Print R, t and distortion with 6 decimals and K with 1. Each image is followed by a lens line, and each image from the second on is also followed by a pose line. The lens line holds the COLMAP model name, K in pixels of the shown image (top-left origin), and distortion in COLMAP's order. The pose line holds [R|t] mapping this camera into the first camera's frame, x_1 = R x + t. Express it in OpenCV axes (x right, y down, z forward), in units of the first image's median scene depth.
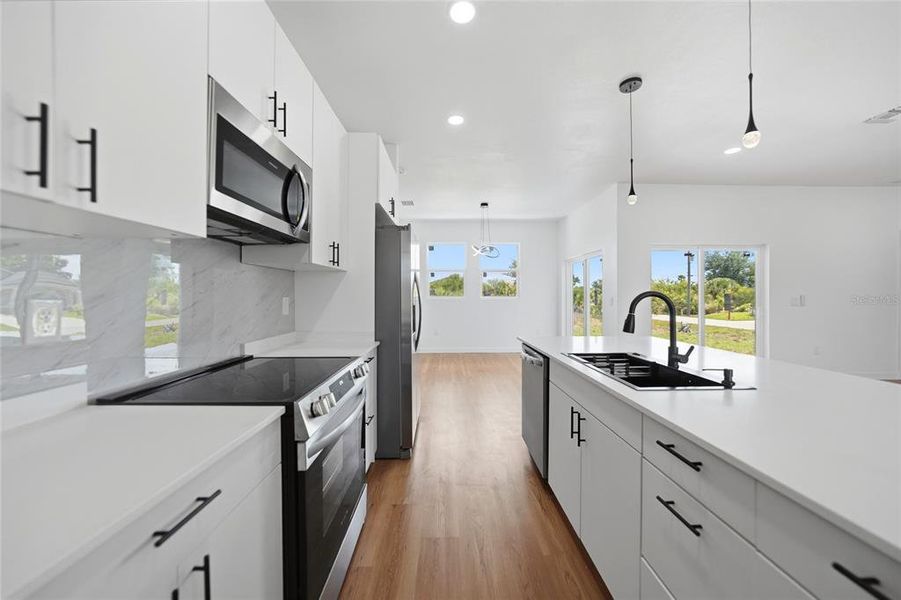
lens RADIAL K [[318.9, 0, 457.8], [0, 318.9, 296.9], [0, 0, 1]] dist [-0.020959, 0.001822]
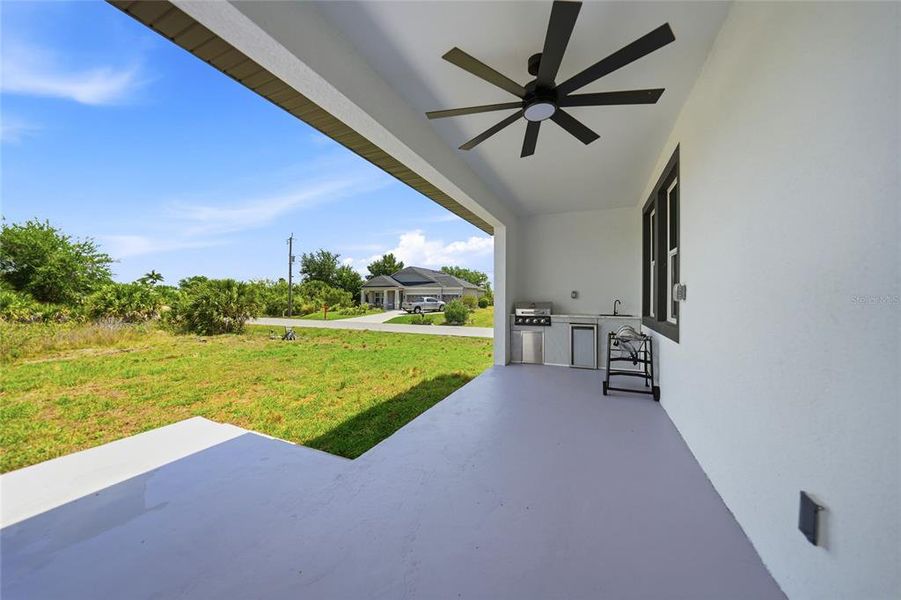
lens RADIAL K [[318.9, 0, 452.2], [0, 318.9, 299.6], [0, 0, 1]] dist [-0.020959, 0.001822]
pose [[0.445188, -0.003676, 0.895430, 0.067391], [0.000038, 0.999992, 0.004086, 0.001074], [-0.895437, -0.001785, 0.445184, 0.100092]]
